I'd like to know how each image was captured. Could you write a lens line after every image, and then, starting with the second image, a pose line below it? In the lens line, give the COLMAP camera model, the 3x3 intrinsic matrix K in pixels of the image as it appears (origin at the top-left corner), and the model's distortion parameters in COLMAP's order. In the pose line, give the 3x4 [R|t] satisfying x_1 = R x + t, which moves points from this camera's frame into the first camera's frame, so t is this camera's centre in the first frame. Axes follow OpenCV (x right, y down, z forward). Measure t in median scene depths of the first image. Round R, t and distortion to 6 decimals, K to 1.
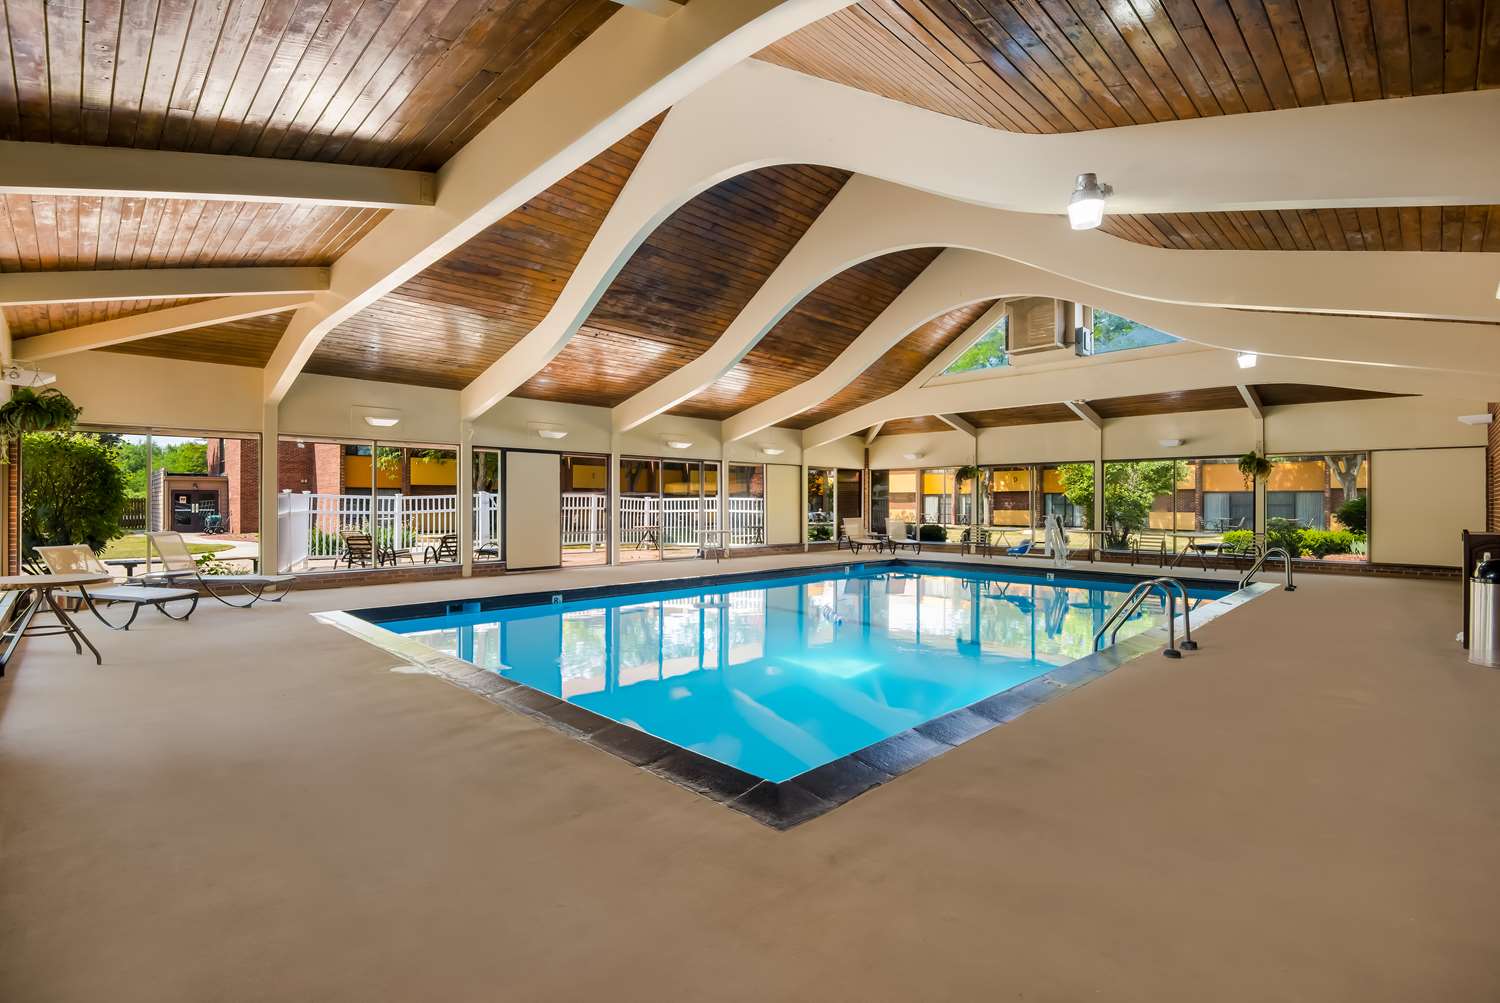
lens RADIAL K [[685.5, 0, 745.6], [0, 685.5, 502.1], [0, 0, 1]] dist [-0.000693, -0.000726]
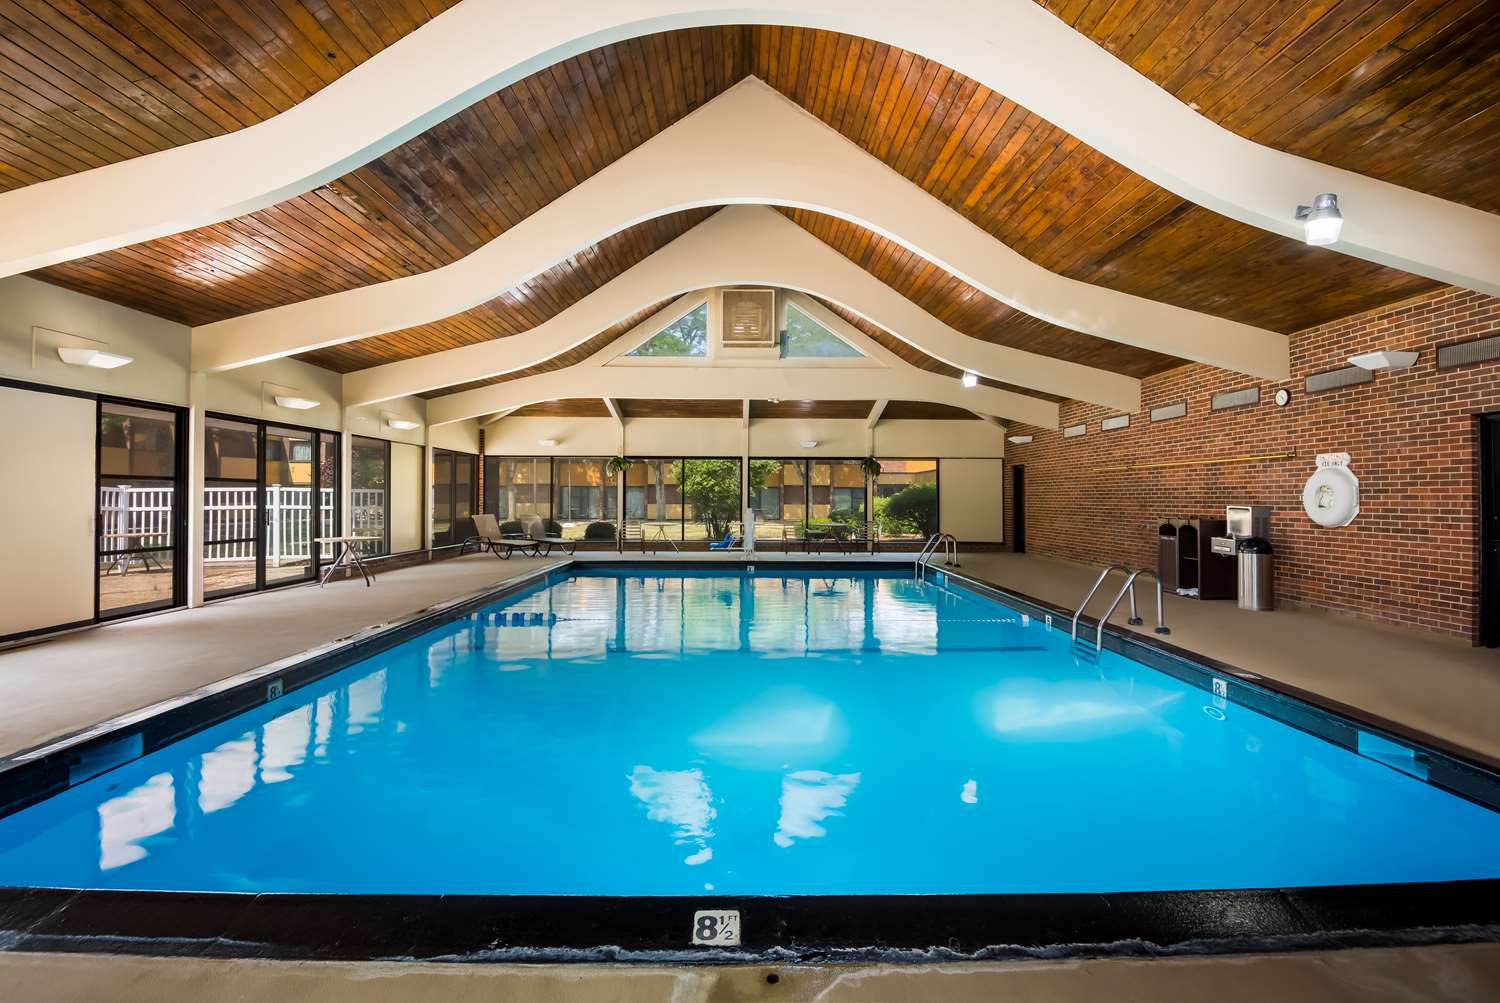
lens RADIAL K [[685.5, 0, 753.5], [0, 685.5, 498.2], [0, 0, 1]] dist [-0.000693, -0.000726]
pose [[0.689048, -0.000754, 0.724716, -0.251020], [-0.003979, 0.999980, 0.004823, -0.001518], [-0.724705, -0.006206, 0.689031, 0.254035]]
